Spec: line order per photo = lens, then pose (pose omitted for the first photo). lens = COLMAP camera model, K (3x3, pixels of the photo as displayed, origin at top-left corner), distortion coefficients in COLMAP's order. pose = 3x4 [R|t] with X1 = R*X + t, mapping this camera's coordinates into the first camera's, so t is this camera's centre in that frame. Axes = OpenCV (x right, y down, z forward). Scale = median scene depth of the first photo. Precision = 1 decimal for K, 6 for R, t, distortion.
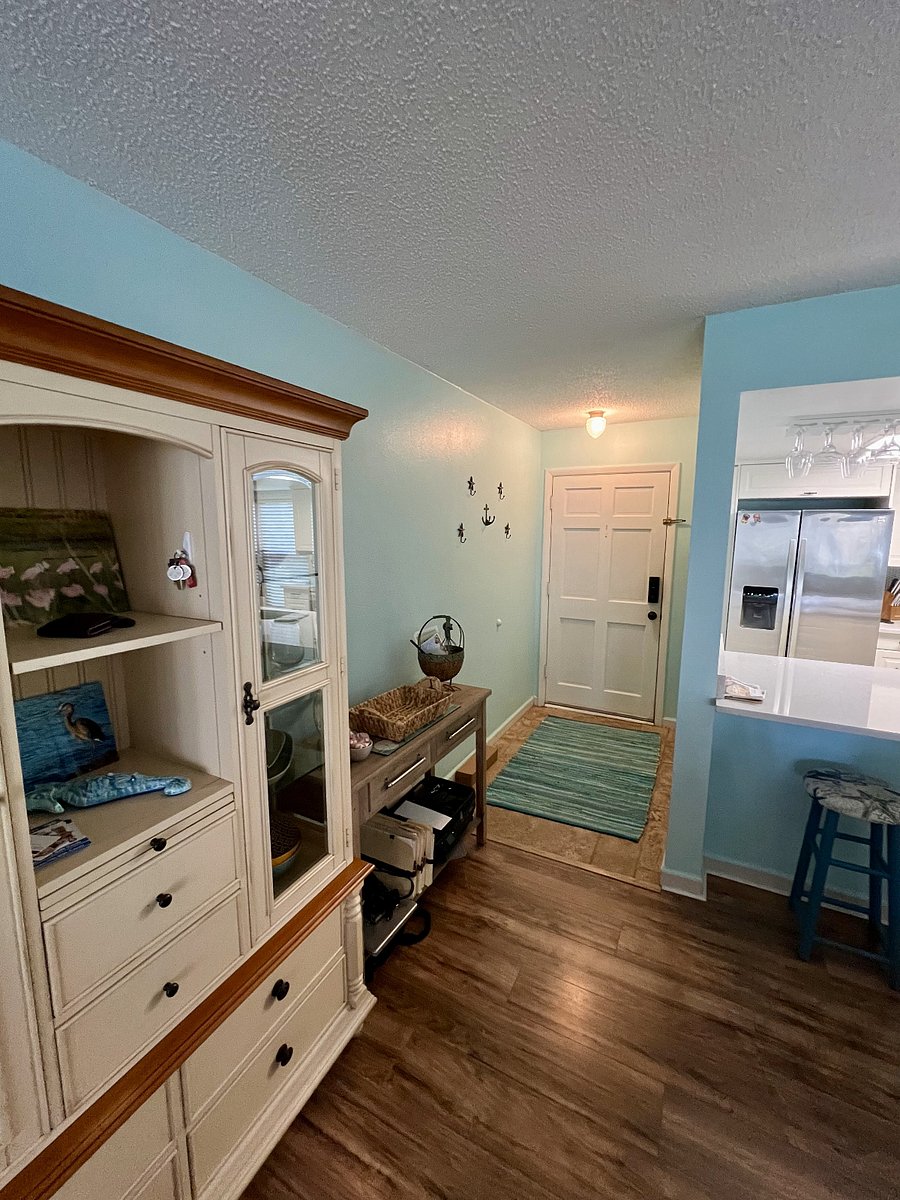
lens RADIAL K [[496.8, 0, 450.0], [0, 496.8, 600.0], [0, 0, 1]] dist [0.000432, 0.000039]
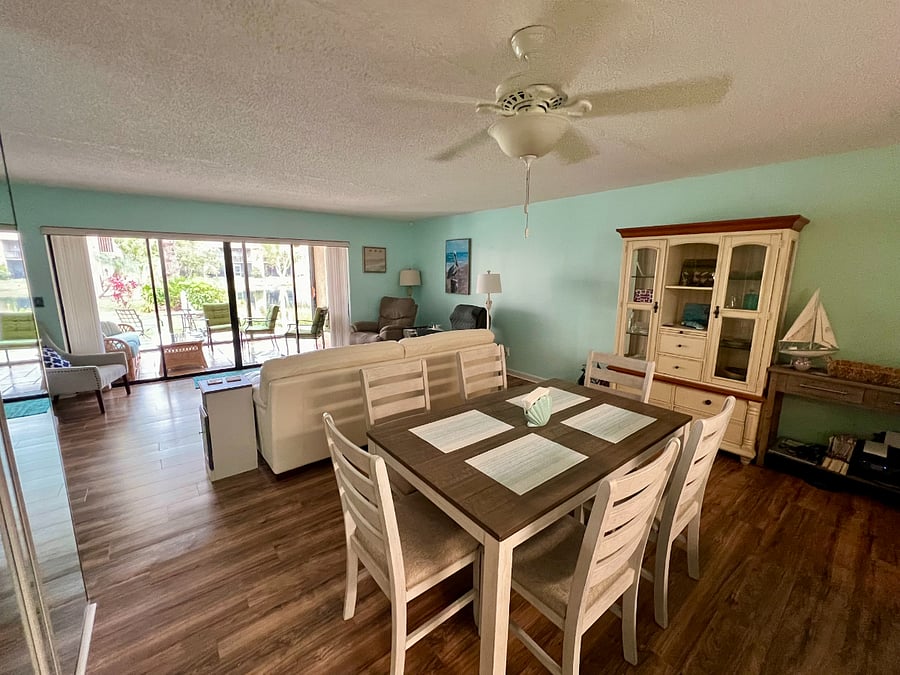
lens RADIAL K [[362.0, 0, 450.0], [0, 362.0, 337.5], [0, 0, 1]] dist [0.001730, 0.000162]
pose [[-0.396669, 0.162196, -0.903519, 2.394904], [-0.144480, 0.960967, 0.235939, 0.039779], [0.906520, 0.224130, -0.357752, 0.194602]]
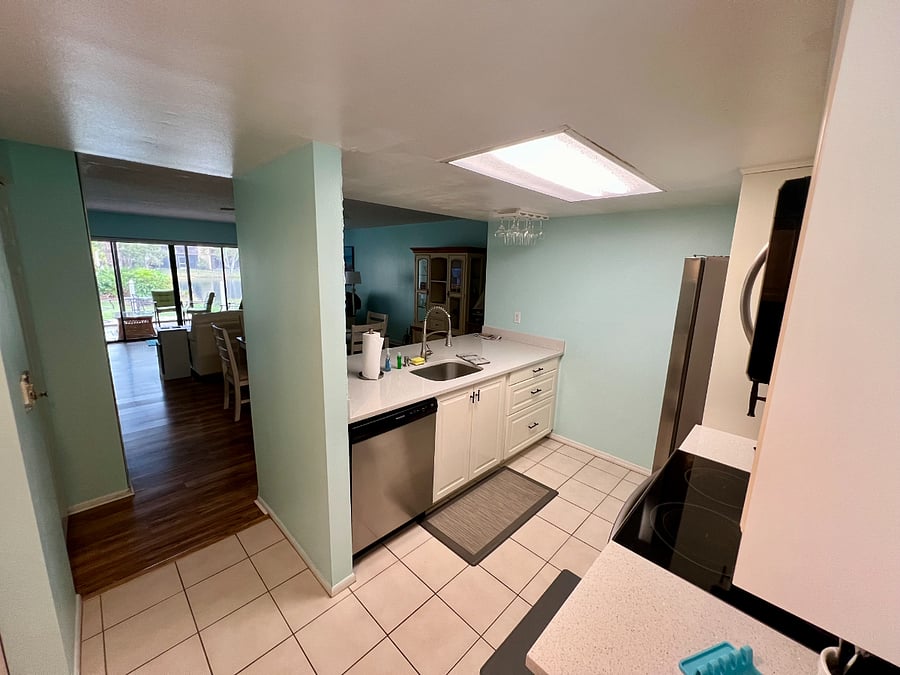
lens RADIAL K [[362.0, 0, 450.0], [0, 362.0, 337.5], [0, 0, 1]] dist [0.001730, 0.000162]
pose [[-0.301870, 0.171850, -0.937733, 3.784135], [-0.169596, 0.958250, 0.230205, -0.320478], [0.938143, 0.228528, -0.260122, 2.115603]]
